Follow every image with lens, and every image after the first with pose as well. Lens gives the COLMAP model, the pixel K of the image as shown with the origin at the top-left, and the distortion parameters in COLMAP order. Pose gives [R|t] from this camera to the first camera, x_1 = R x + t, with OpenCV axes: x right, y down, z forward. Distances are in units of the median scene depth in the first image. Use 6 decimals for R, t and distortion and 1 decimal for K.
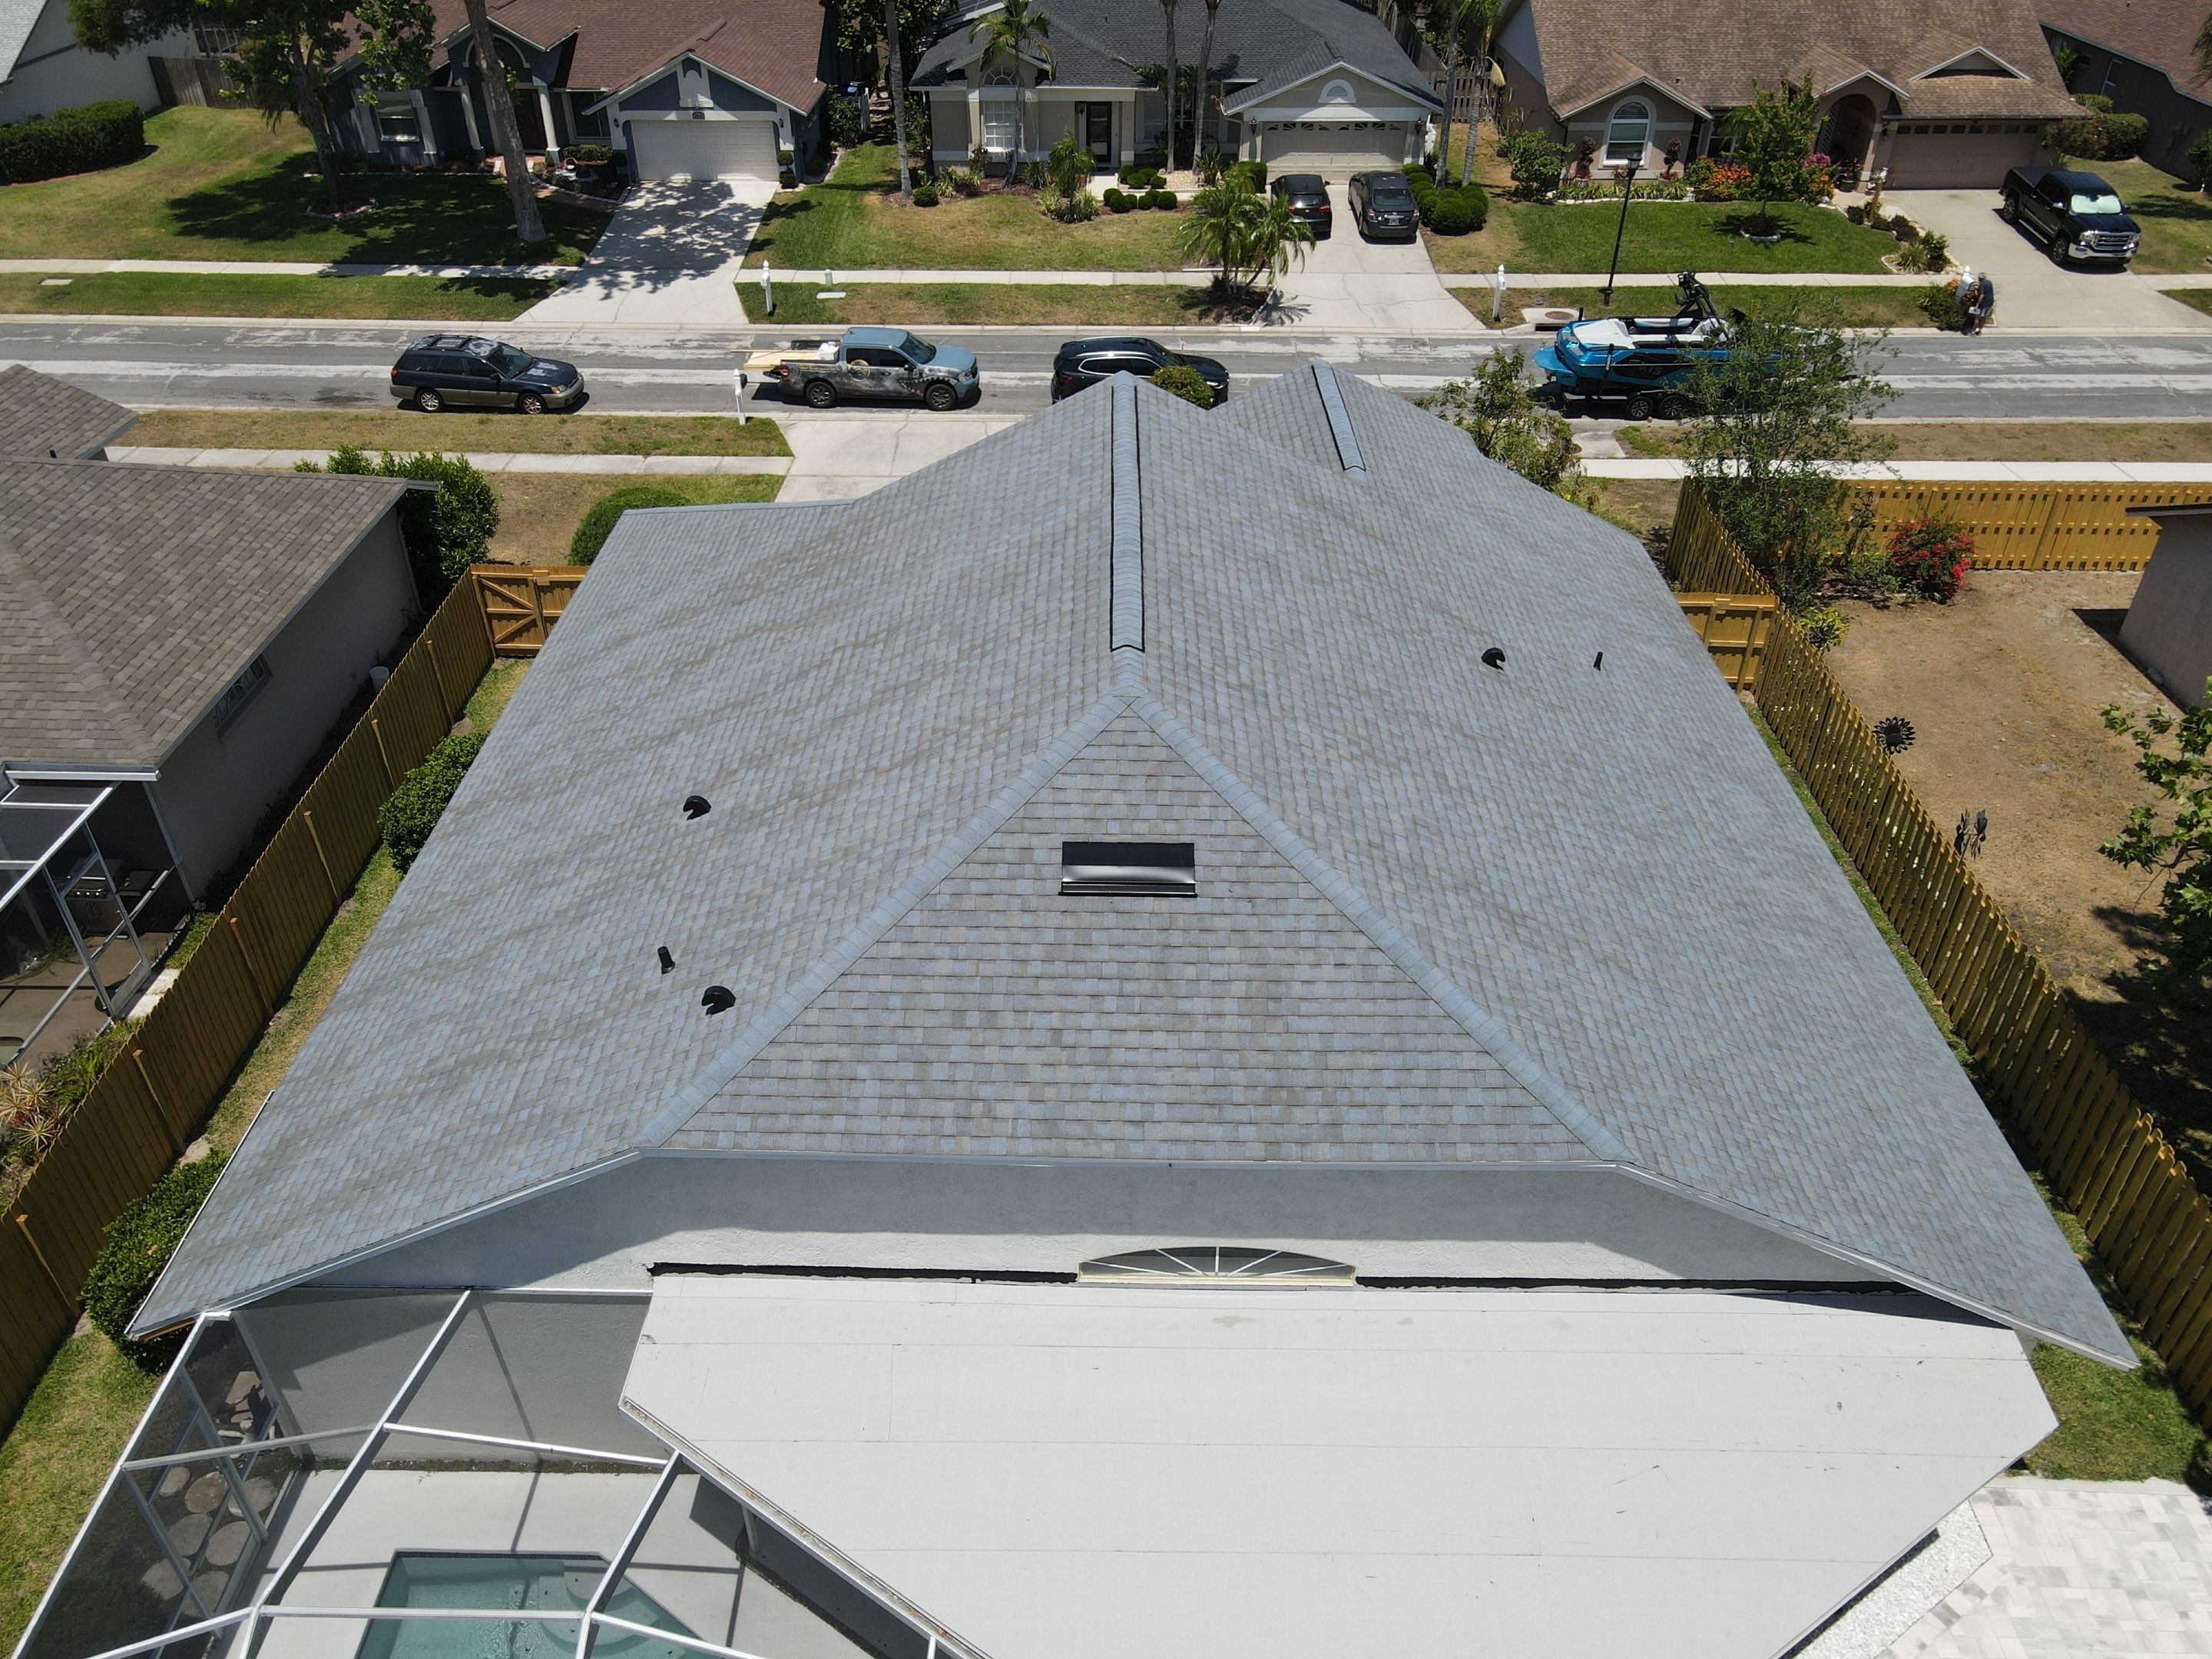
lens RADIAL K [[1622.1, 0, 1075.6], [0, 1622.1, 846.0], [0, 0, 1]] dist [0.006851, 0.007302]
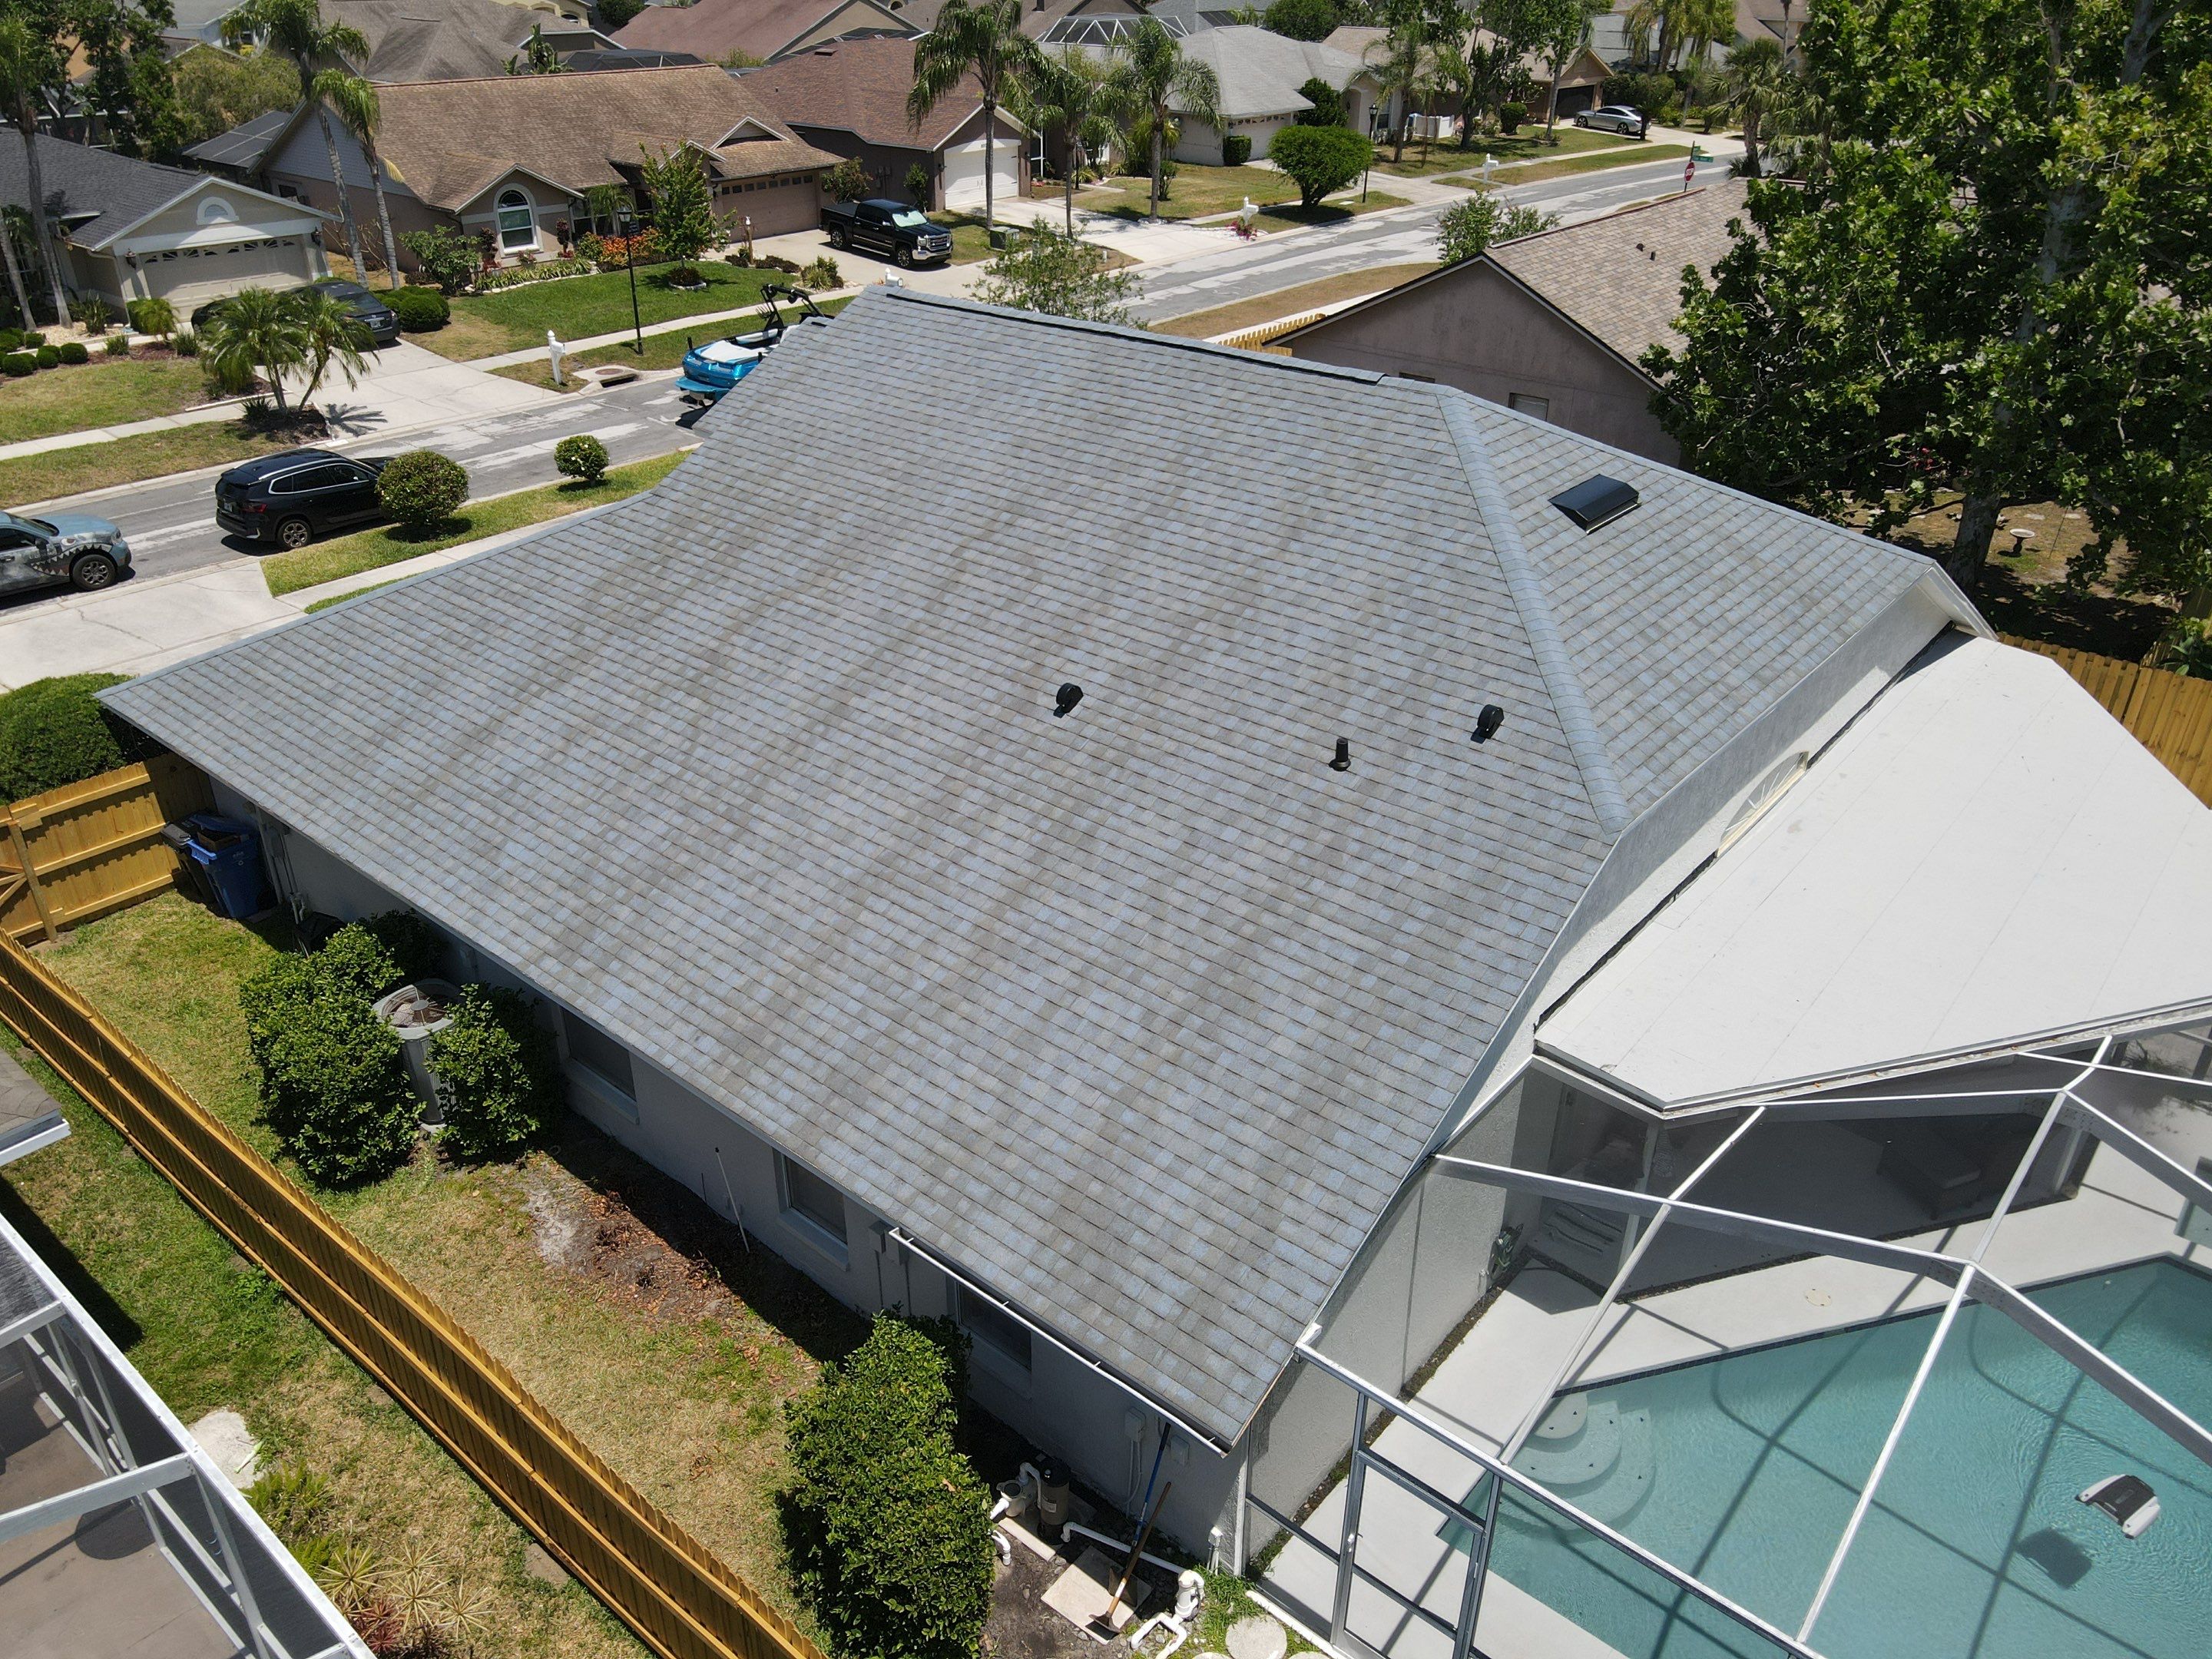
lens RADIAL K [[1622.1, 0, 1097.4], [0, 1622.1, 849.7], [0, 0, 1]] dist [0.006851, 0.007302]
pose [[0.626419, -0.377917, 0.681746, -0.325990], [0.446832, 0.890741, 0.083200, -0.006604], [-0.638702, 0.252508, 0.726842, 0.140342]]
